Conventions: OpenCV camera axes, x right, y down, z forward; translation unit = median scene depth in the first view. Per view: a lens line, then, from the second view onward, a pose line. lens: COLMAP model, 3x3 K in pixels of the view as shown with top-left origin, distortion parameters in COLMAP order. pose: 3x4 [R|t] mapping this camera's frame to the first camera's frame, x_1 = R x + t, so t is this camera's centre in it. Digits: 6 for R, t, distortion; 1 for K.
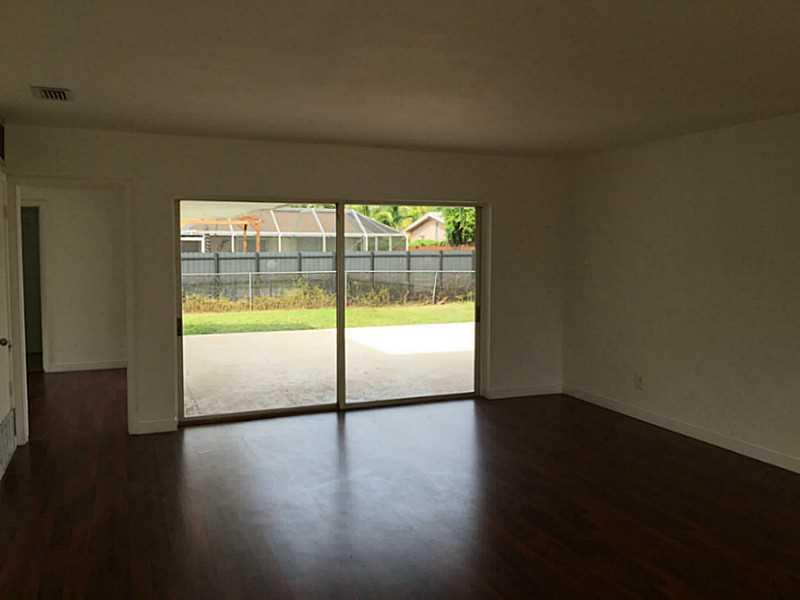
lens RADIAL K [[681.7, 0, 398.5], [0, 681.7, 291.7], [0, 0, 1]] dist [0.080854, -0.115865]
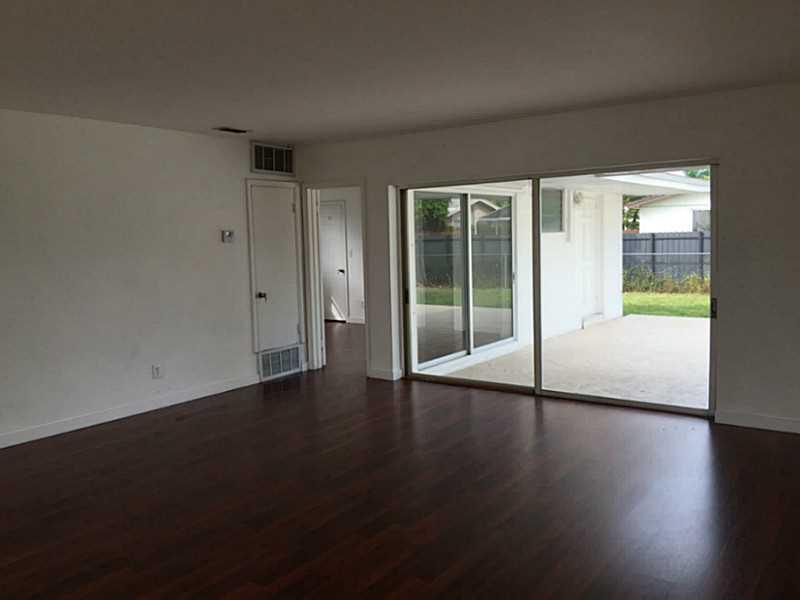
lens RADIAL K [[681.7, 0, 396.1], [0, 681.7, 295.7], [0, 0, 1]] dist [0.080854, -0.115865]
pose [[0.512495, 0.061793, -0.856464, 0.576289], [-0.033864, 0.998086, 0.051747, -0.008033], [0.858022, 0.002483, 0.513607, 0.312734]]
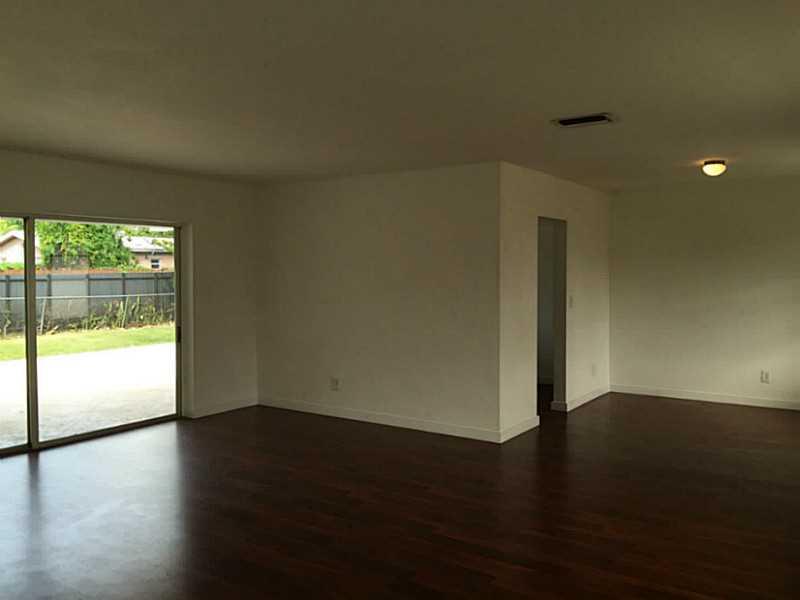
lens RADIAL K [[681.7, 0, 399.3], [0, 681.7, 287.0], [0, 0, 1]] dist [0.080854, -0.115865]
pose [[0.834469, -0.016628, 0.550804, -0.164383], [0.040169, 0.998721, -0.030706, 0.007746], [-0.549589, 0.047748, 0.834070, -0.016474]]
